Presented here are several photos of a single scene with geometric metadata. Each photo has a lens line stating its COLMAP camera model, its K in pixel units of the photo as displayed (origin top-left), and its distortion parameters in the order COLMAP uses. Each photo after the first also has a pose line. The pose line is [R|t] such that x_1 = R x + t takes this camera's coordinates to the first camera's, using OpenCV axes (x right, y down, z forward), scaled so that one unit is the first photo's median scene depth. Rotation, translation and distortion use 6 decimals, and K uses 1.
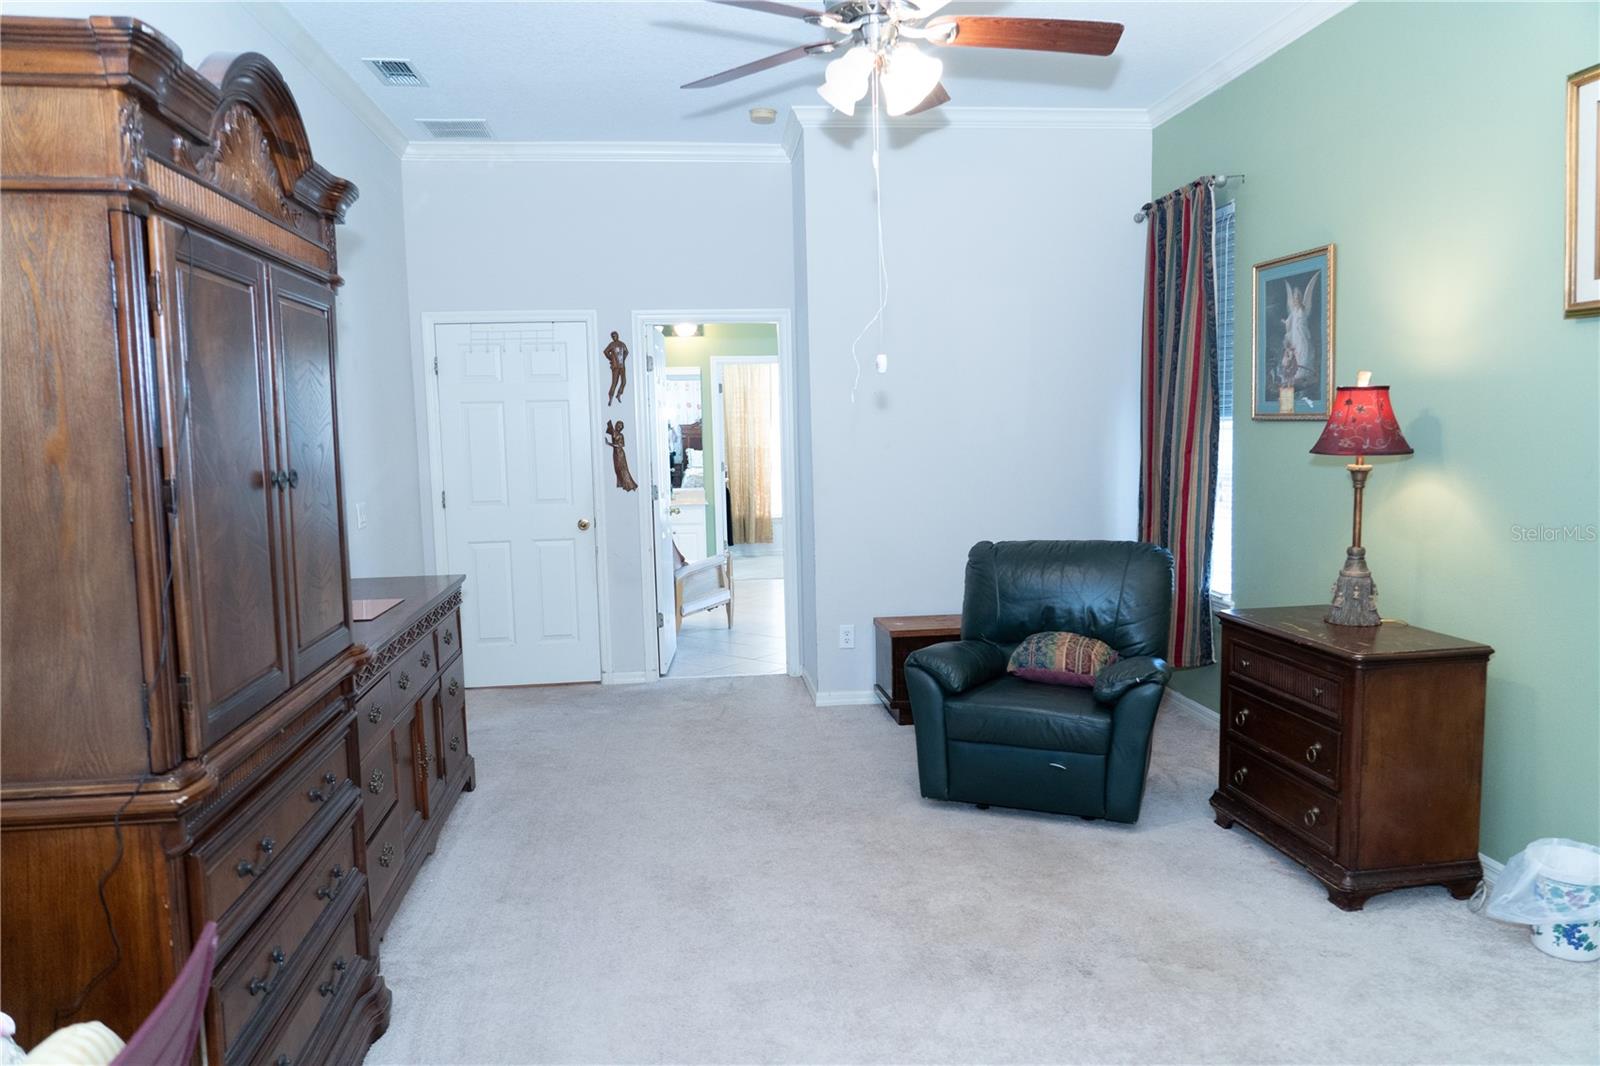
lens RADIAL K [[1111.6, 0, 800.0], [0, 1111.6, 533.0], [0, 0, 1]] dist [-0.017073, 0.002021]
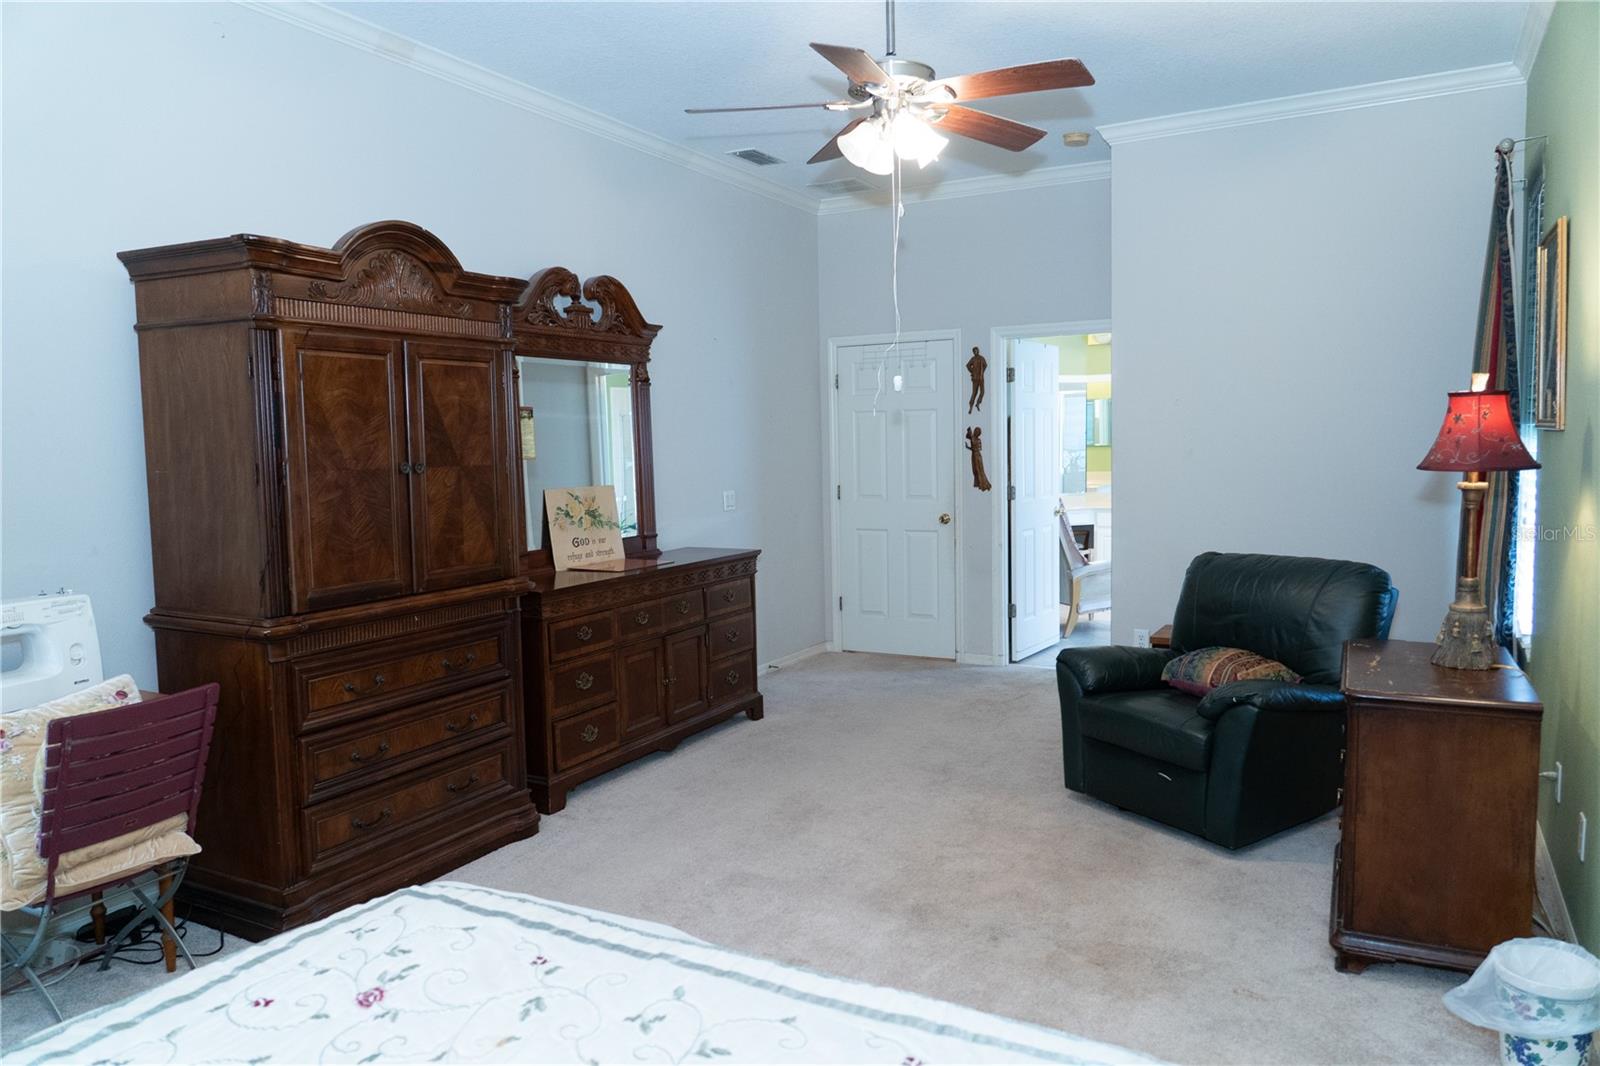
lens RADIAL K [[1117.9, 0, 795.2], [0, 1117.9, 523.2], [0, 0, 1]] dist [-0.011218, -0.003566]
pose [[0.802947, 0.050964, -0.593868, 0.517382], [-0.056899, 0.998342, 0.008744, -0.006452], [0.593329, 0.026770, 0.804515, -0.007812]]
